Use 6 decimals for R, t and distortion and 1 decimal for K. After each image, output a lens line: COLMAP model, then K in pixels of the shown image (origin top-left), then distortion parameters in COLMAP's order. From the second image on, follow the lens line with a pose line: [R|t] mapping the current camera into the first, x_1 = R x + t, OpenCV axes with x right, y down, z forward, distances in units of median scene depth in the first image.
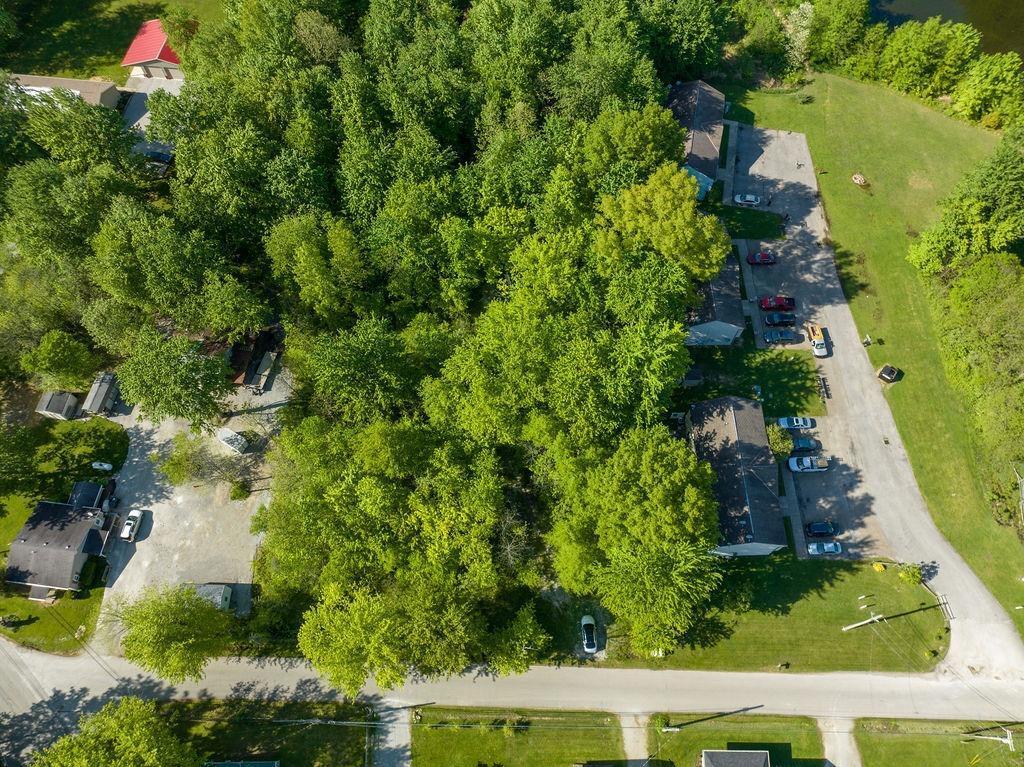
lens RADIAL K [[723.6, 0, 515.9], [0, 723.6, 384.6], [0, 0, 1]] dist [-0.037342, 0.008787]
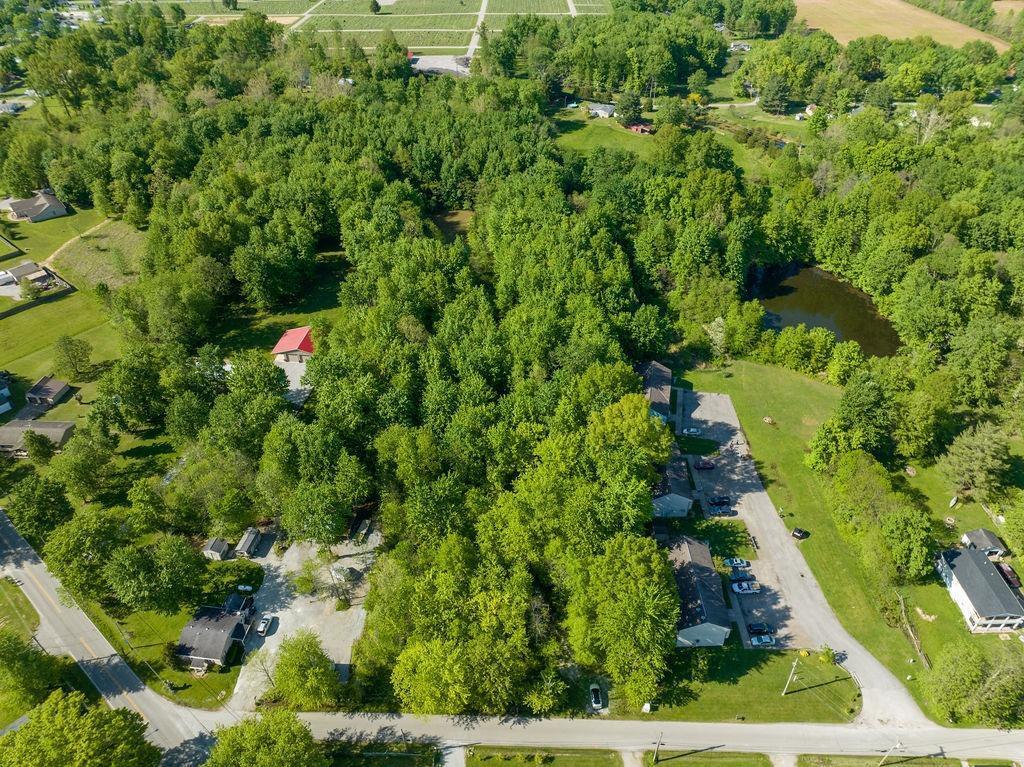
lens RADIAL K [[723.6, 0, 511.6], [0, 723.6, 380.5], [0, 0, 1]] dist [-0.037342, 0.008787]
pose [[0.999981, 0.000334, -0.006225, -0.045414], [-0.003119, 0.891421, -0.453166, 0.393983], [0.005398, 0.453176, 0.891405, -0.448274]]
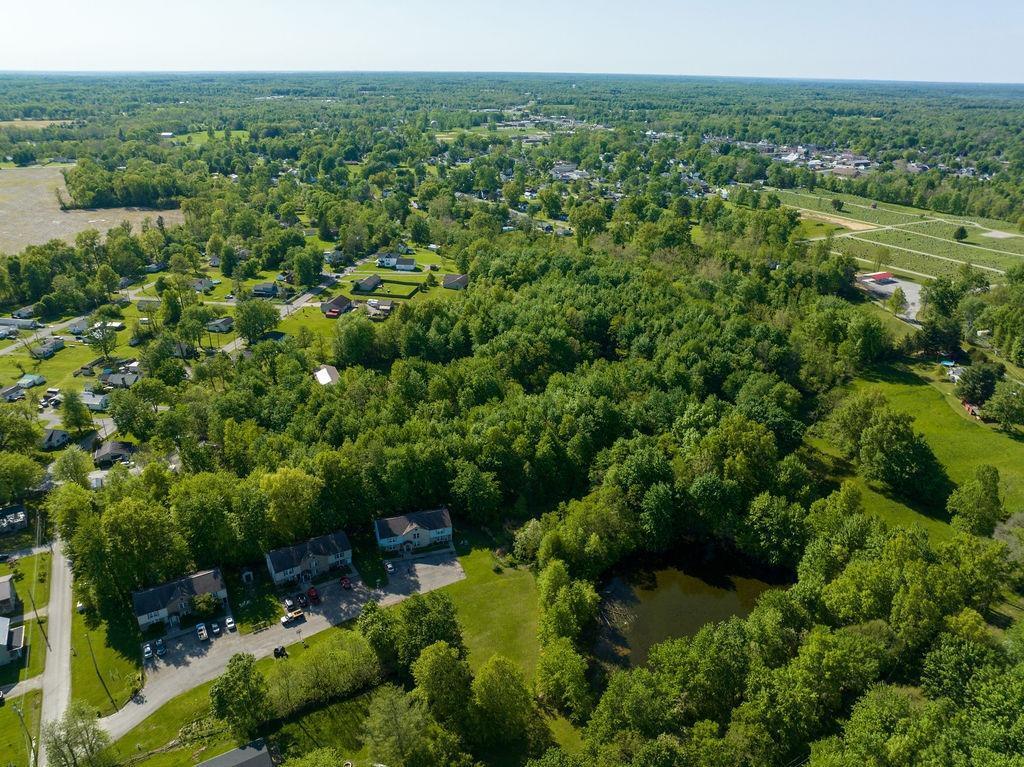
lens RADIAL K [[723.6, 0, 515.5], [0, 723.6, 383.0], [0, 0, 1]] dist [-0.037342, 0.008787]
pose [[0.507392, 0.350762, -0.787096, 1.904633], [-0.778983, 0.577233, -0.244924, -0.386654], [0.368428, 0.737406, 0.566121, -0.102398]]
